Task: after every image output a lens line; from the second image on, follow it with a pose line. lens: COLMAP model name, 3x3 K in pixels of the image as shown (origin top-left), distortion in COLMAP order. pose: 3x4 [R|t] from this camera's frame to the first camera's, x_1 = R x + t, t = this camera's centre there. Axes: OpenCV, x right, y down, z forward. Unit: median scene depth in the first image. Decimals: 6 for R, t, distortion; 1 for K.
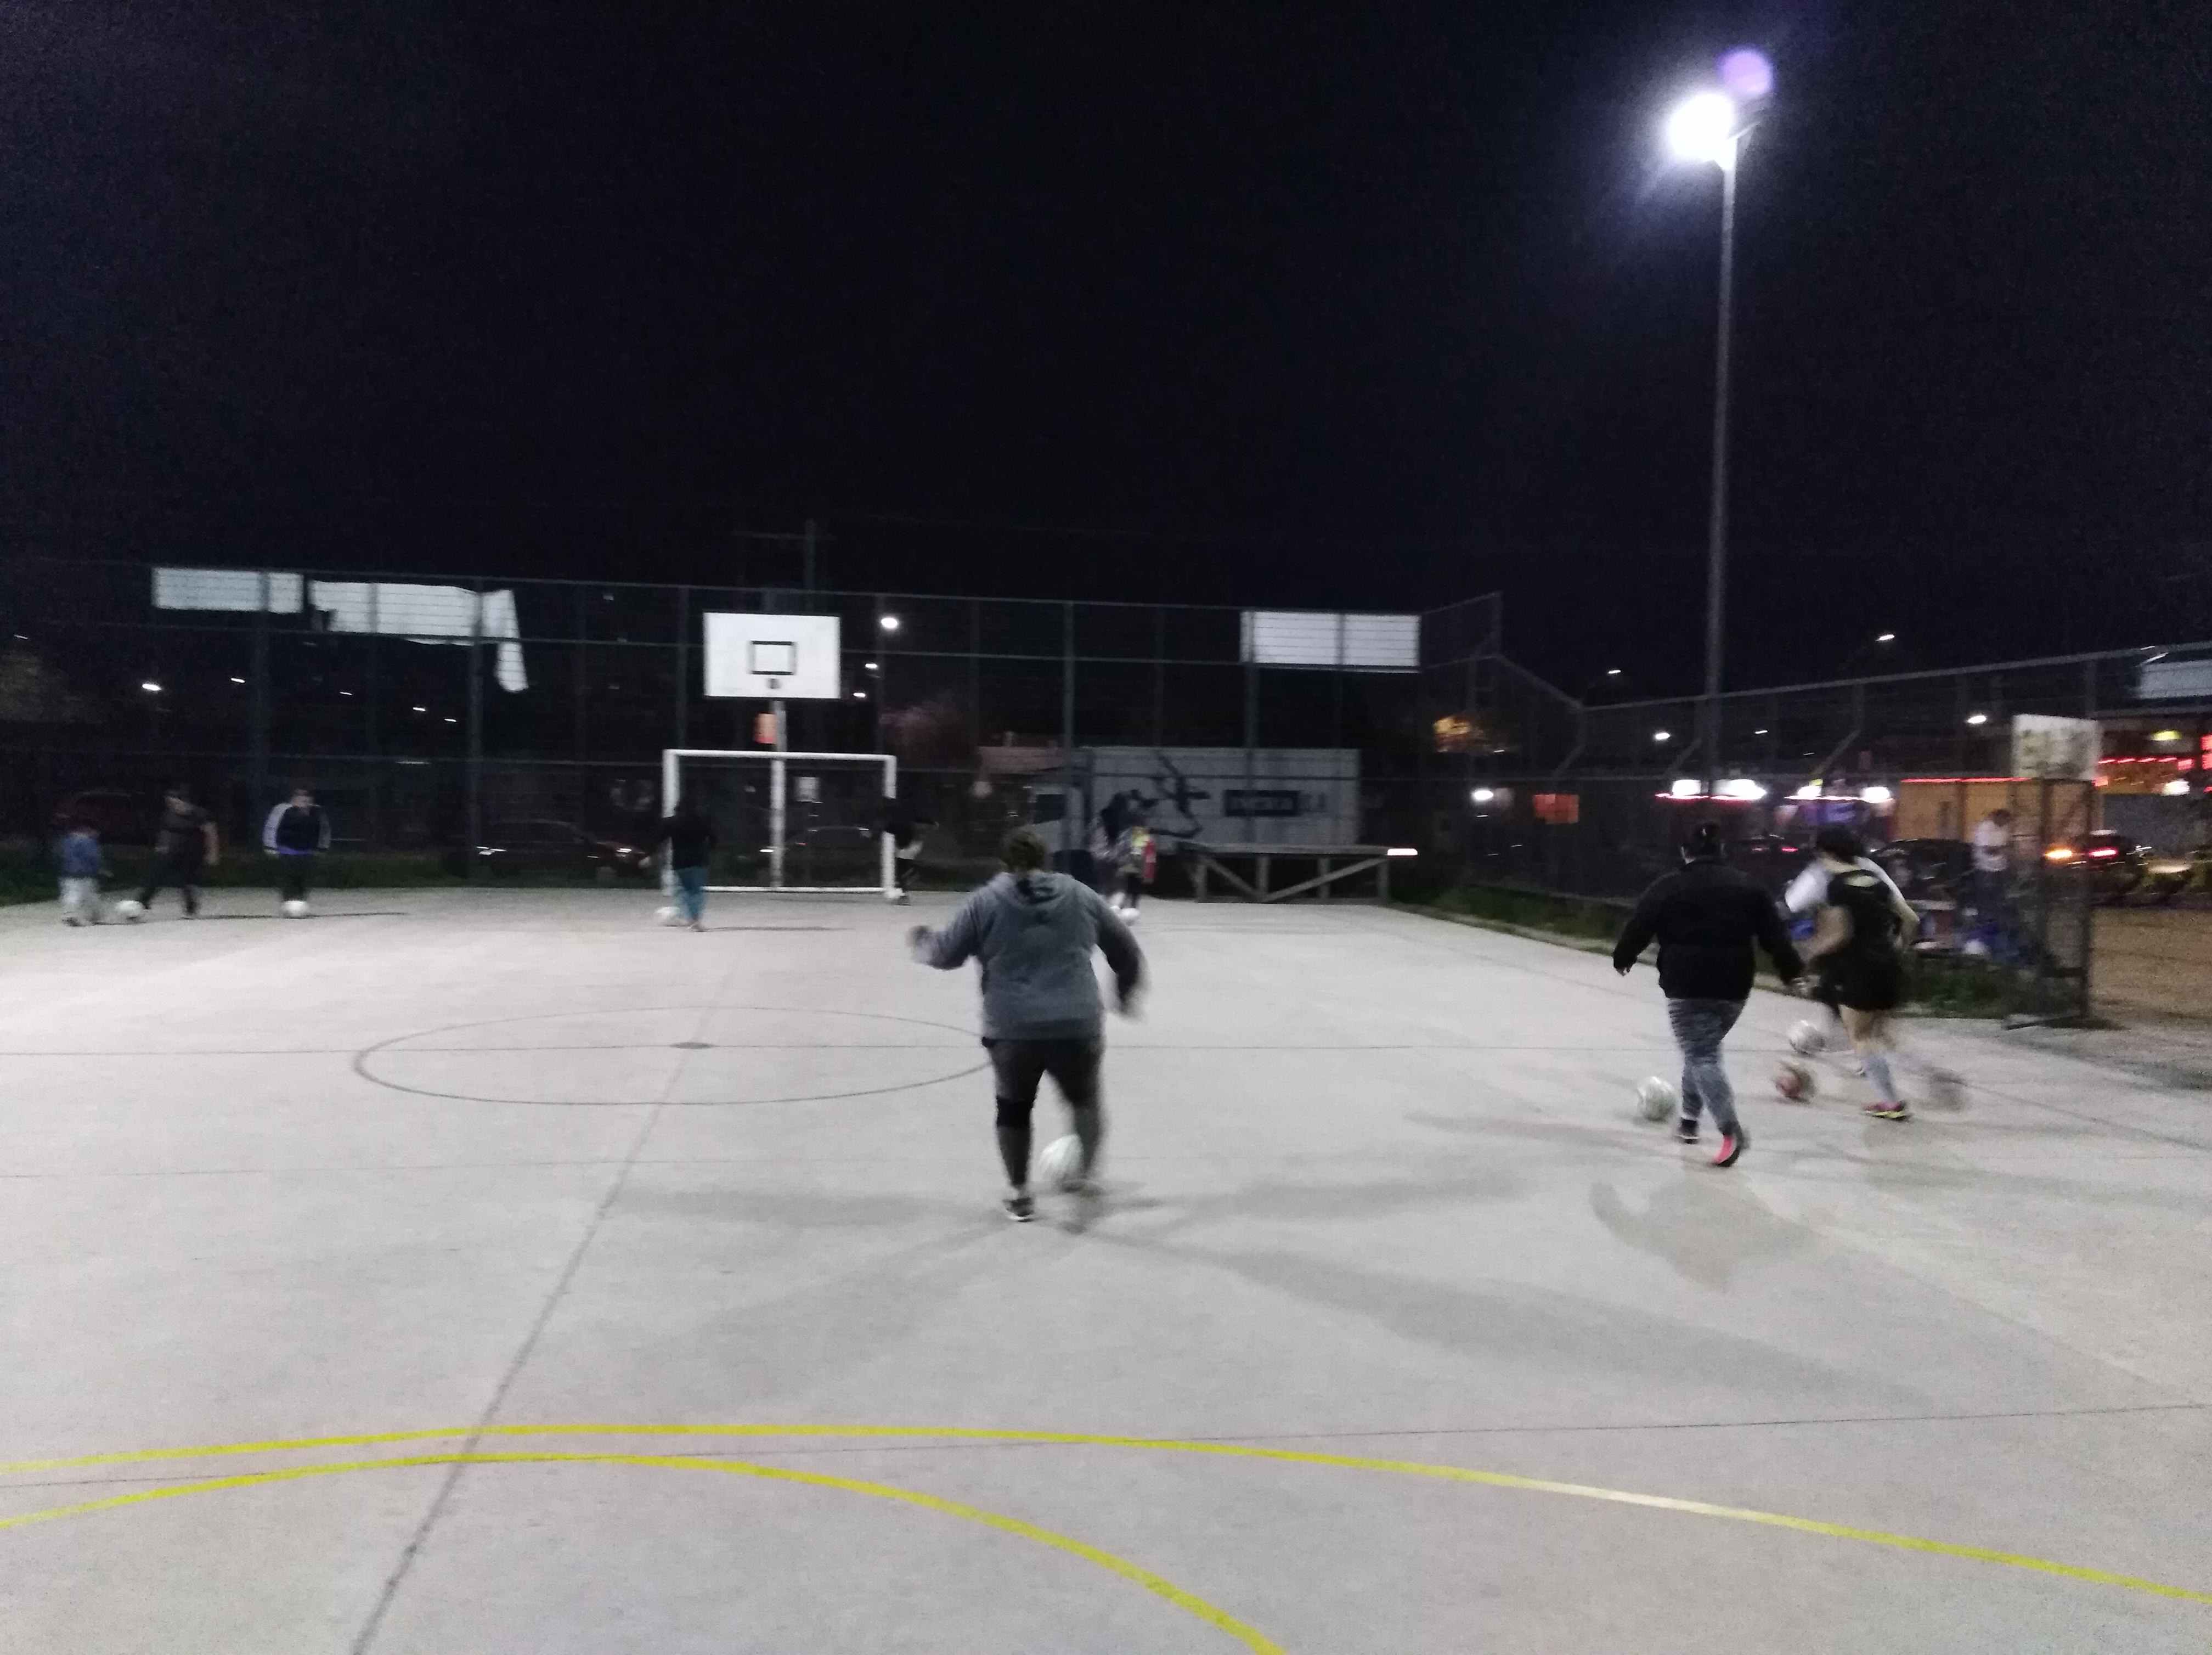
lens RADIAL K [[1669.2, 0, 1106.0], [0, 1669.2, 827.5], [0, 0, 1]] dist [0.009593, -0.001240]
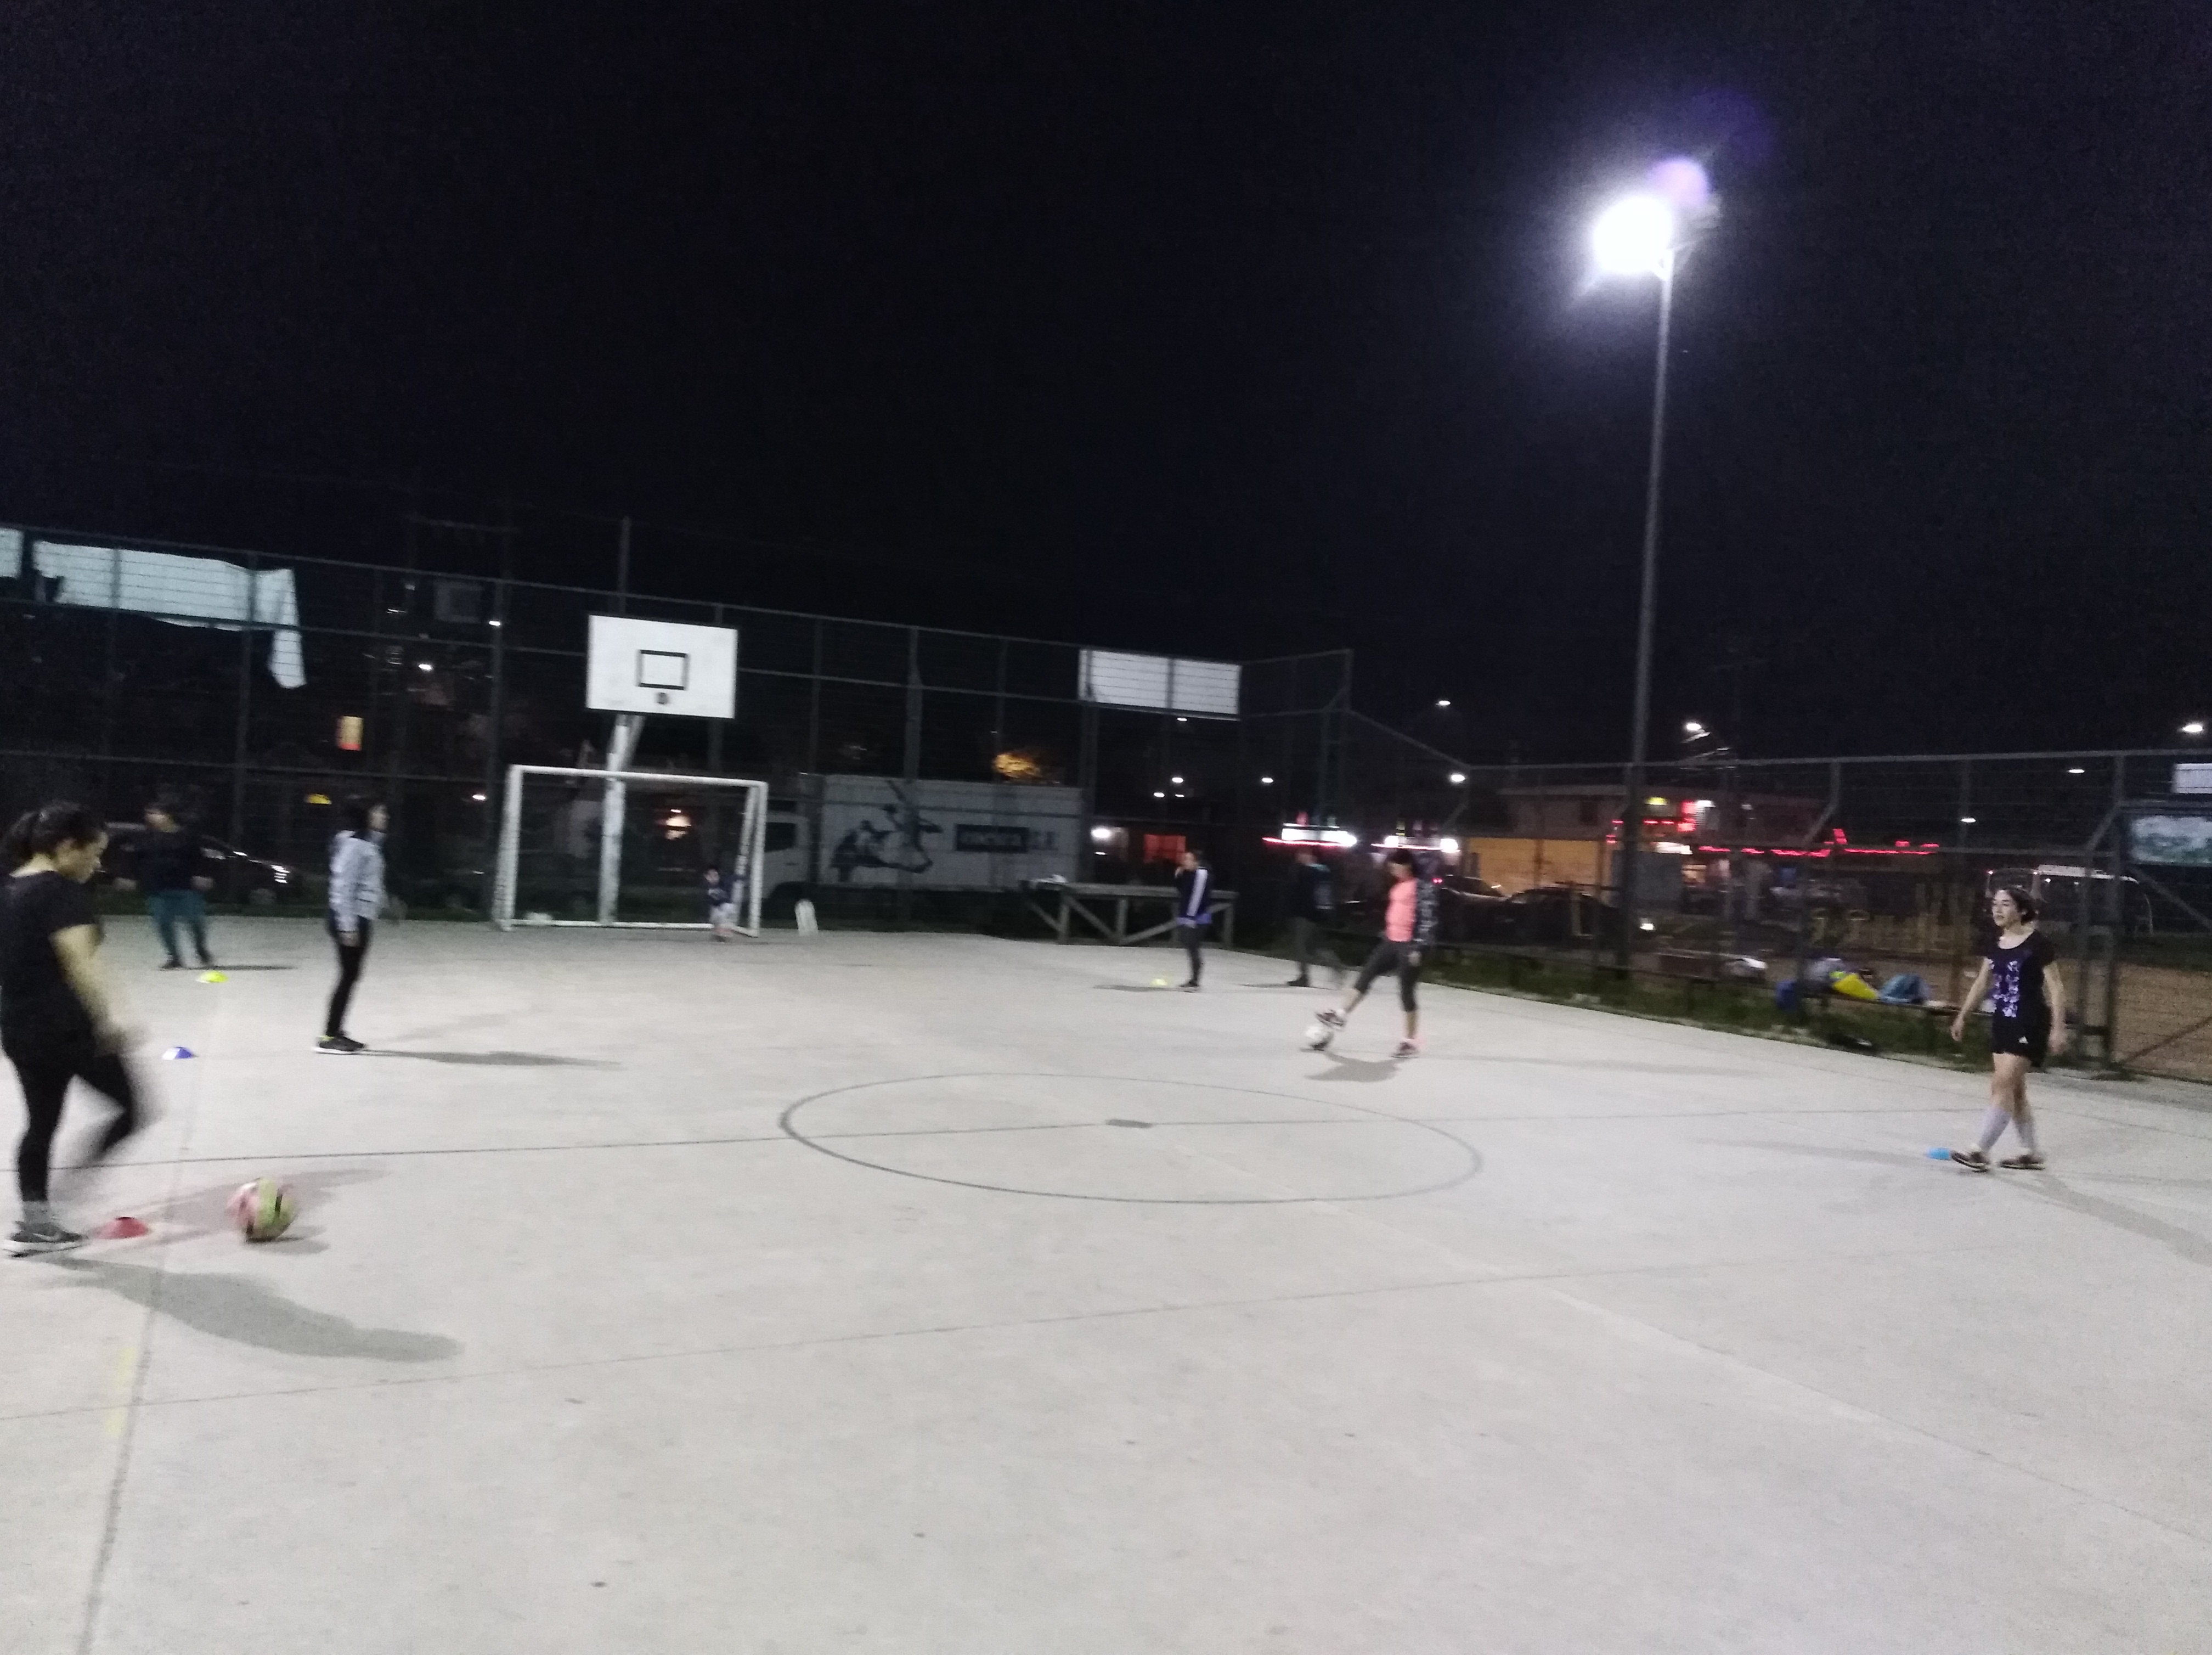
lens RADIAL K [[1656.7, 0, 1106.0], [0, 1656.7, 827.5], [0, 0, 1]] dist [0.002419, -0.005472]
pose [[0.956105, 0.034658, 0.290967, -0.199352], [-0.029742, 0.999331, -0.021303, -0.003730], [-0.291511, 0.011714, 0.956496, 0.062797]]
